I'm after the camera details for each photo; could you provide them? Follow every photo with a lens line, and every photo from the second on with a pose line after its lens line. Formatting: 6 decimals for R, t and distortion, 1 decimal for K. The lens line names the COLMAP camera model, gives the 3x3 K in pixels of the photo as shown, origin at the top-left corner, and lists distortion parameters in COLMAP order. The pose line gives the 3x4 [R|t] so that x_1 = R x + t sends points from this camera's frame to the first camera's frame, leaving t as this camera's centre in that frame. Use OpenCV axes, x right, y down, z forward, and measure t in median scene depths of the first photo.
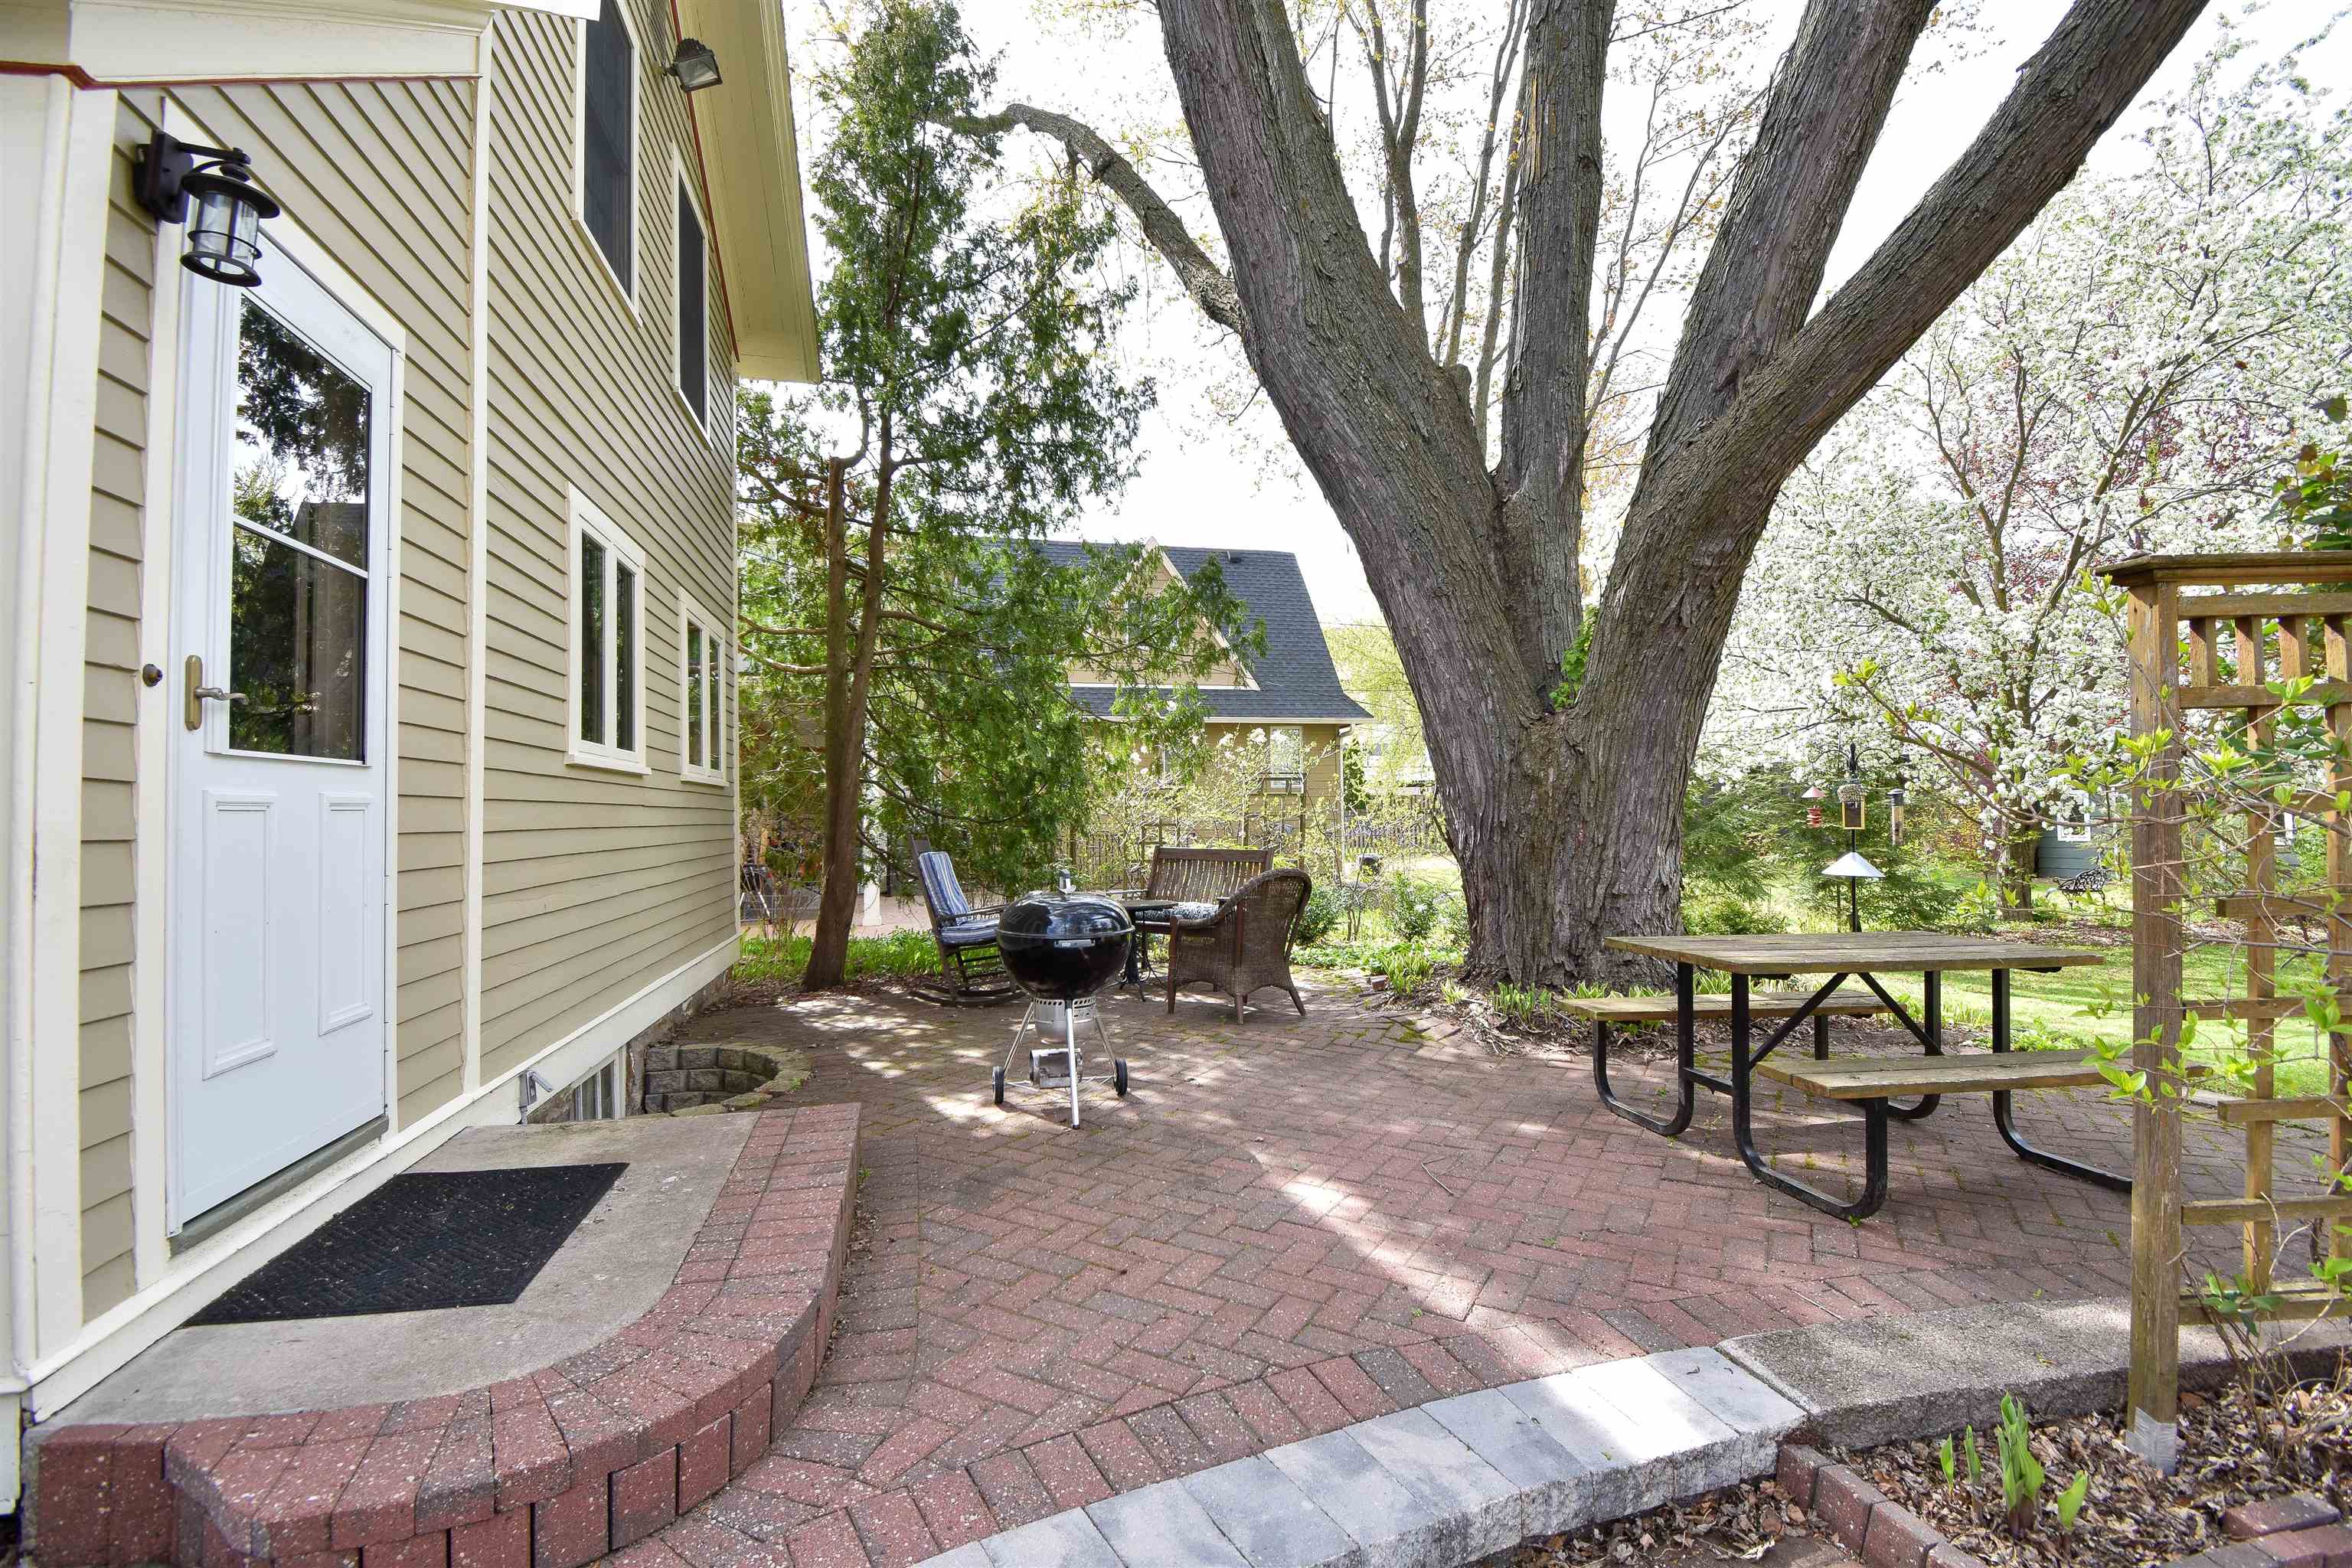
lens RADIAL K [[1041.3, 0, 1177.9], [0, 1041.3, 791.3], [0, 0, 1]] dist [0.001314, -0.009354]
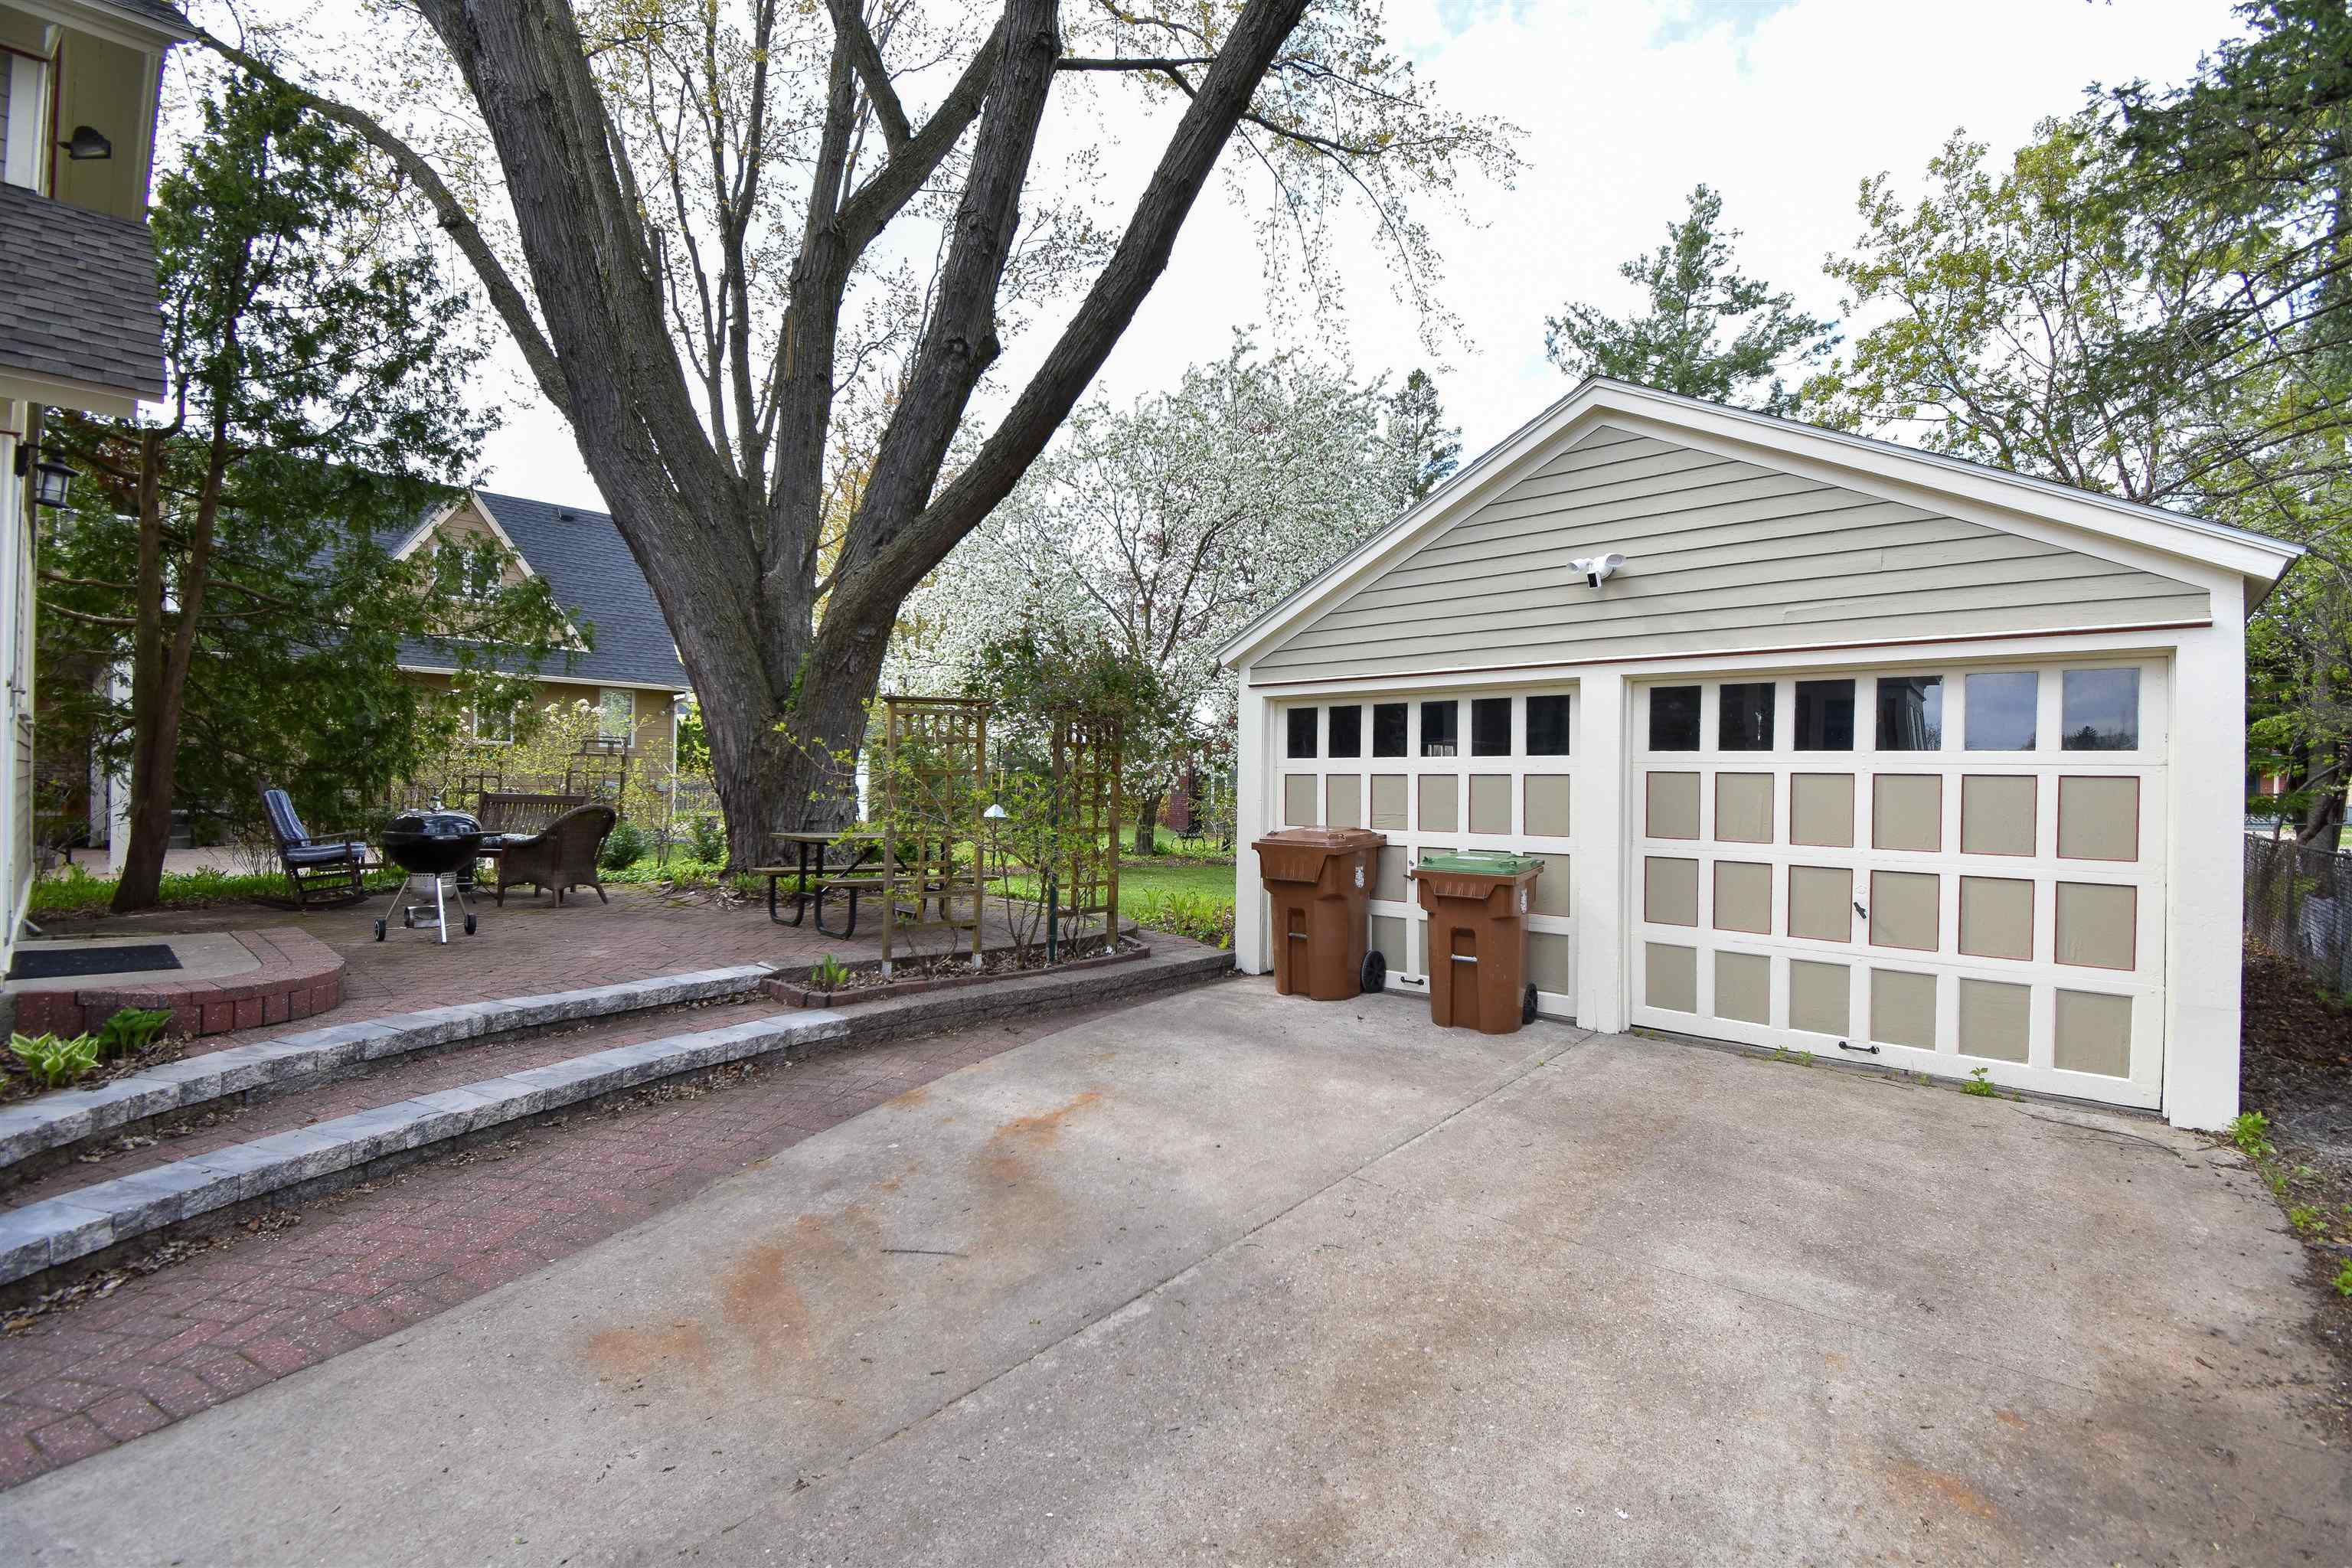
lens RADIAL K [[1041.3, 0, 1213.2], [0, 1041.3, 791.7], [0, 0, 1]] dist [0.001314, -0.009354]
pose [[0.816125, 0.020593, 0.577508, -0.034466], [-0.038117, 0.999107, 0.018241, -0.006264], [-0.576617, -0.036900, 0.816181, -0.700844]]
